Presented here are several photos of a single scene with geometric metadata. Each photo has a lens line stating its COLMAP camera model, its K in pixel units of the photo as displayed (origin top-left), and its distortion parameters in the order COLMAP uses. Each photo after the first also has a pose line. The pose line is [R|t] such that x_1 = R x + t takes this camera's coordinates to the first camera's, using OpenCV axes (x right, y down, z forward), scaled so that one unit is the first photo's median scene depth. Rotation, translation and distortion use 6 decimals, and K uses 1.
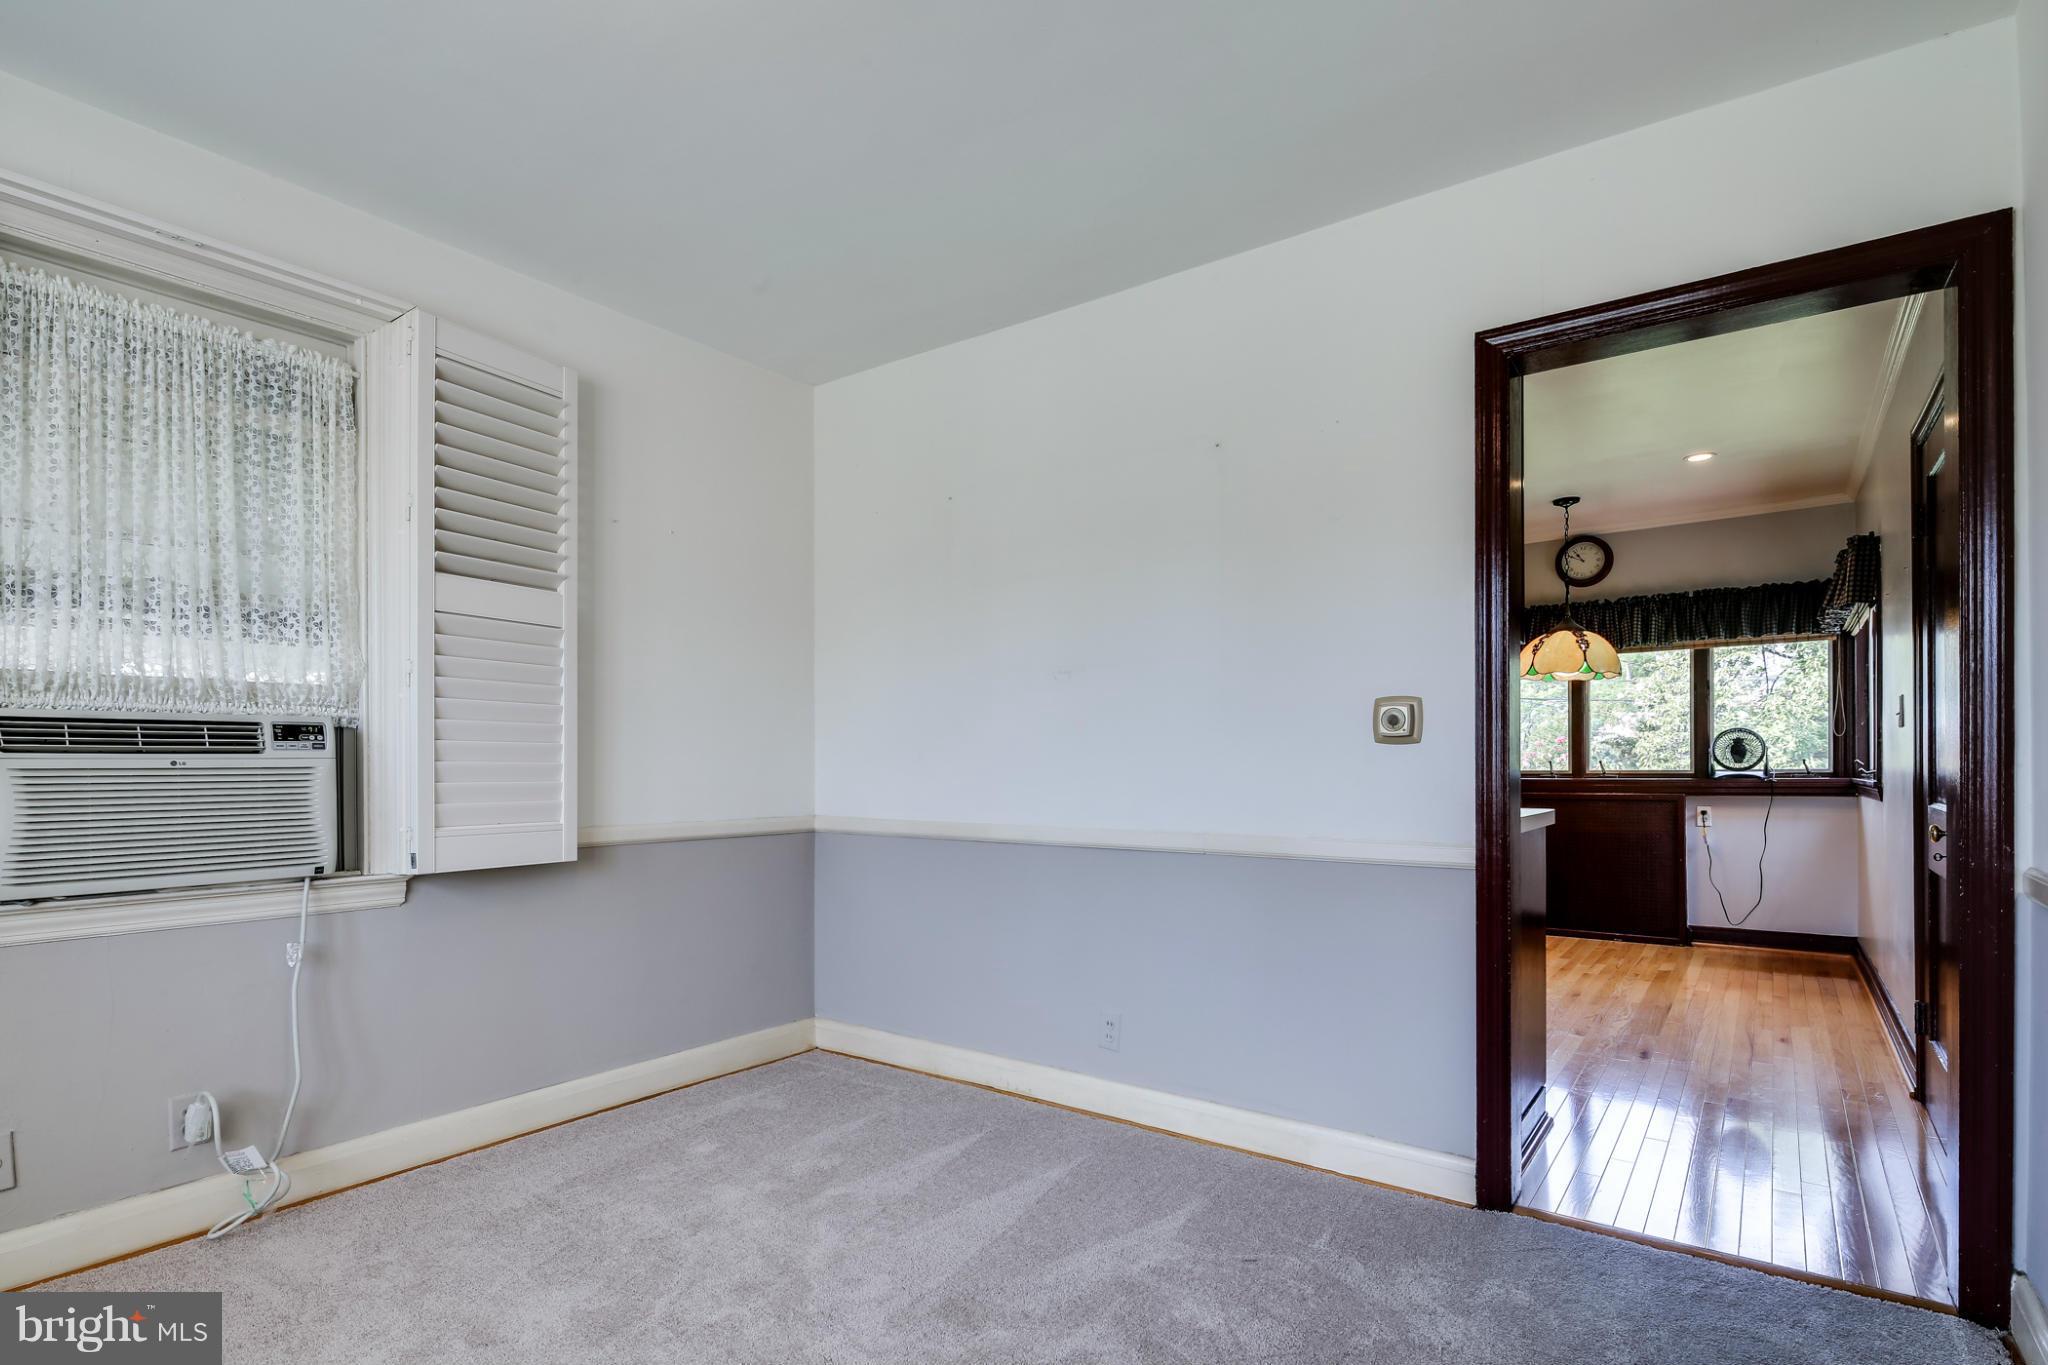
lens RADIAL K [[996.7, 0, 1015.1], [0, 996.7, 756.4], [0, 0, 1]] dist [-0.005422, -0.001305]
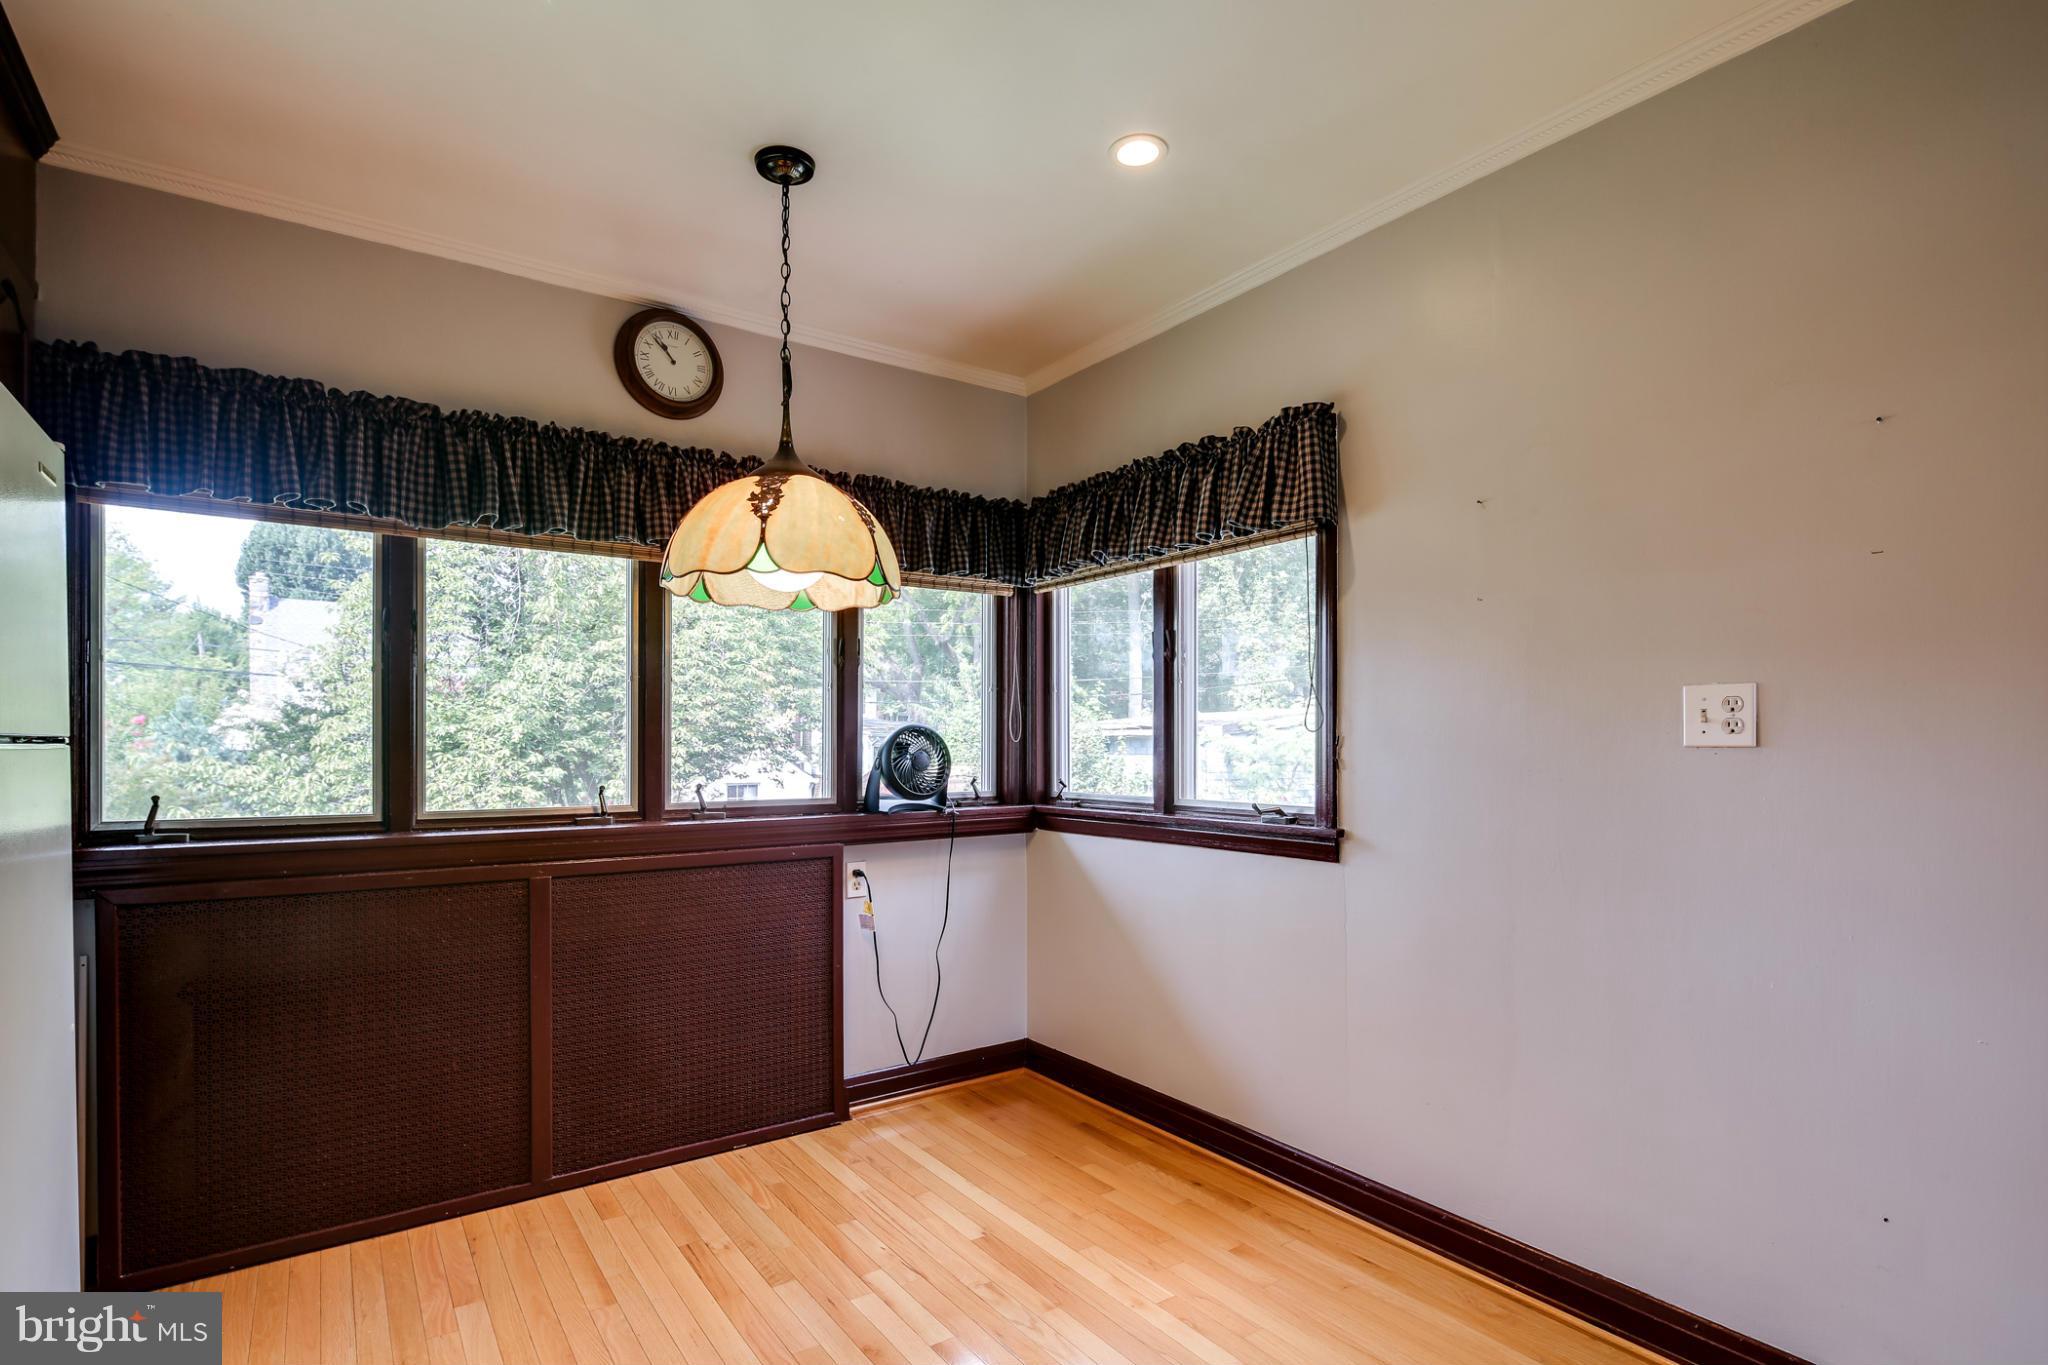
lens RADIAL K [[1000.6, 0, 1018.6], [0, 1000.6, 740.8], [0, 0, 1]] dist [0.000054, -0.000455]
pose [[0.306721, 0.003325, 0.951794, 0.183538], [-0.009853, 0.999951, -0.000318, -0.019969], [-0.951748, -0.009280, 0.306739, 0.758494]]
